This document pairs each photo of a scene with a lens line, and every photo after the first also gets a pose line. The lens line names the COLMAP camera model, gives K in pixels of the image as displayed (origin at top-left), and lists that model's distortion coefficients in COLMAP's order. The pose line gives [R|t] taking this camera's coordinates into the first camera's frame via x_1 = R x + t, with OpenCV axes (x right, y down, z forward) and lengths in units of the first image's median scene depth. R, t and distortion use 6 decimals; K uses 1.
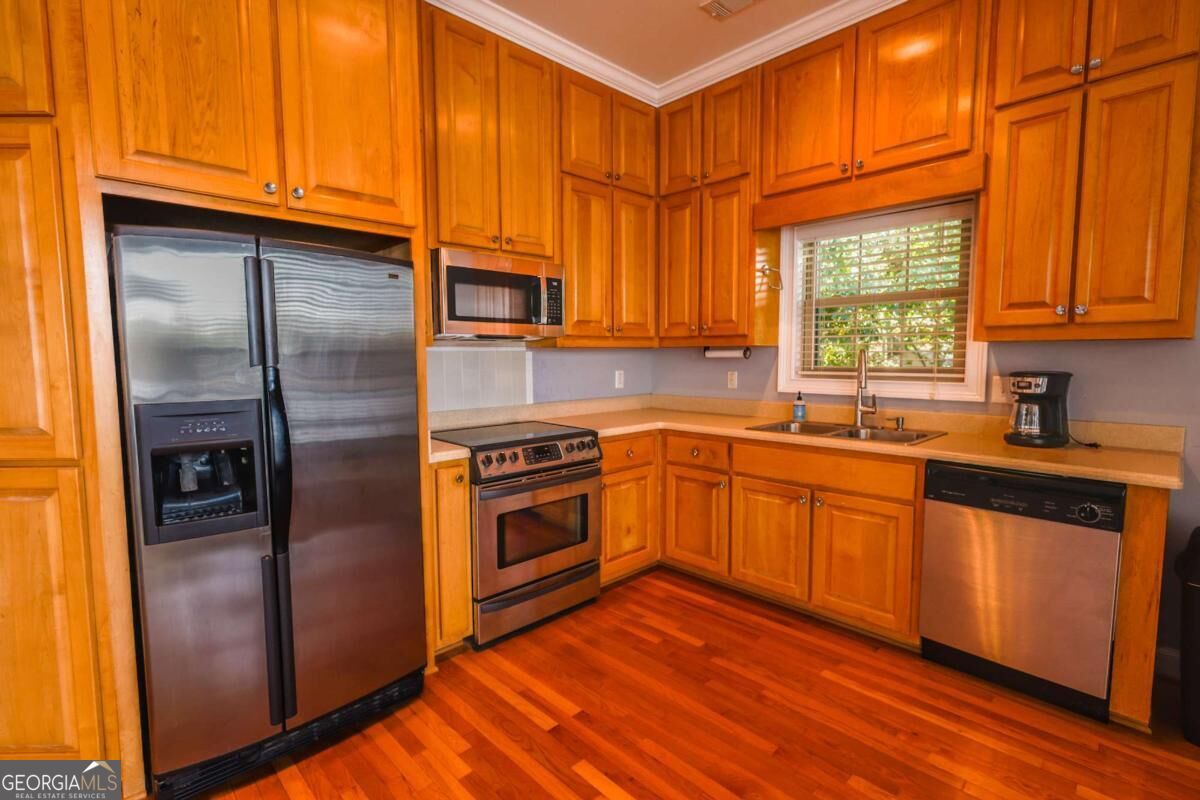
lens RADIAL K [[551.5, 0, 601.0], [0, 551.5, 399.2], [0, 0, 1]] dist [-0.000729, 0.001963]
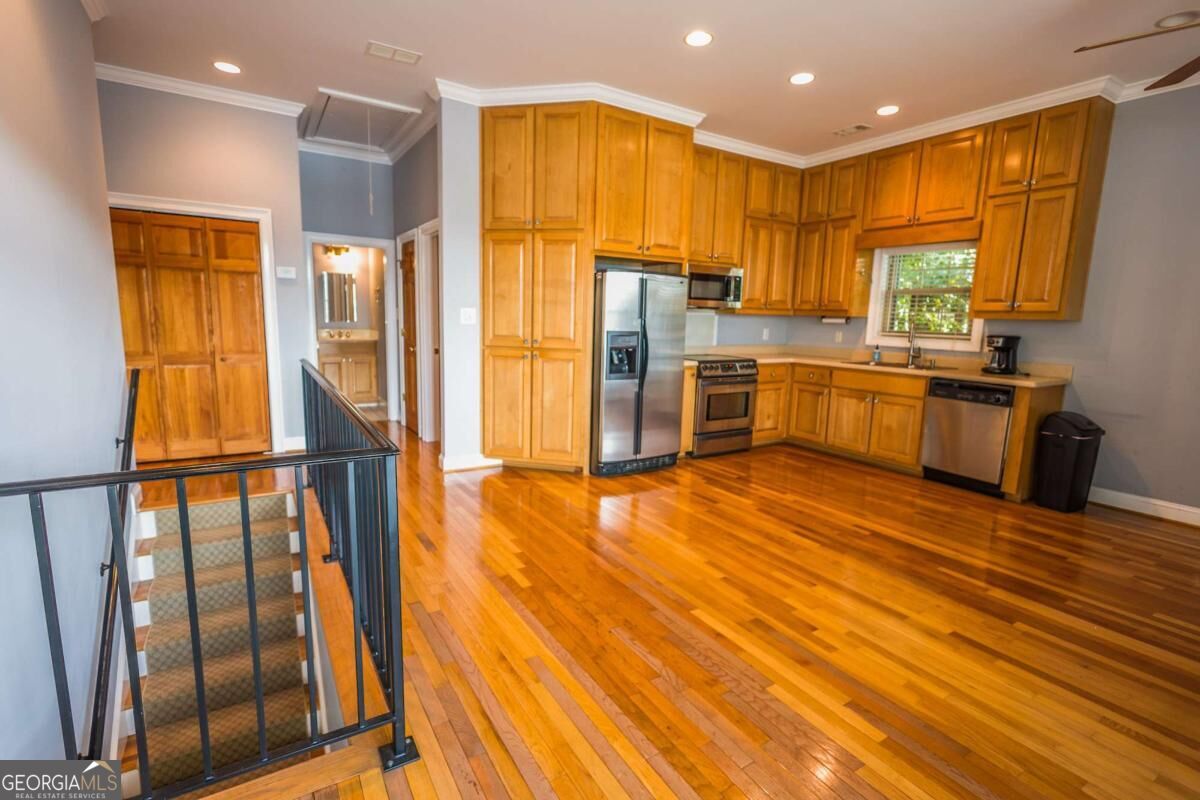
lens RADIAL K [[551.5, 0, 600.3], [0, 551.5, 398.7], [0, 0, 1]] dist [-0.000729, 0.001963]
pose [[0.977243, 0.063116, -0.202517, -0.142083], [-0.049335, 0.996155, 0.072397, 0.083240], [0.206308, -0.060758, 0.976599, -0.980573]]
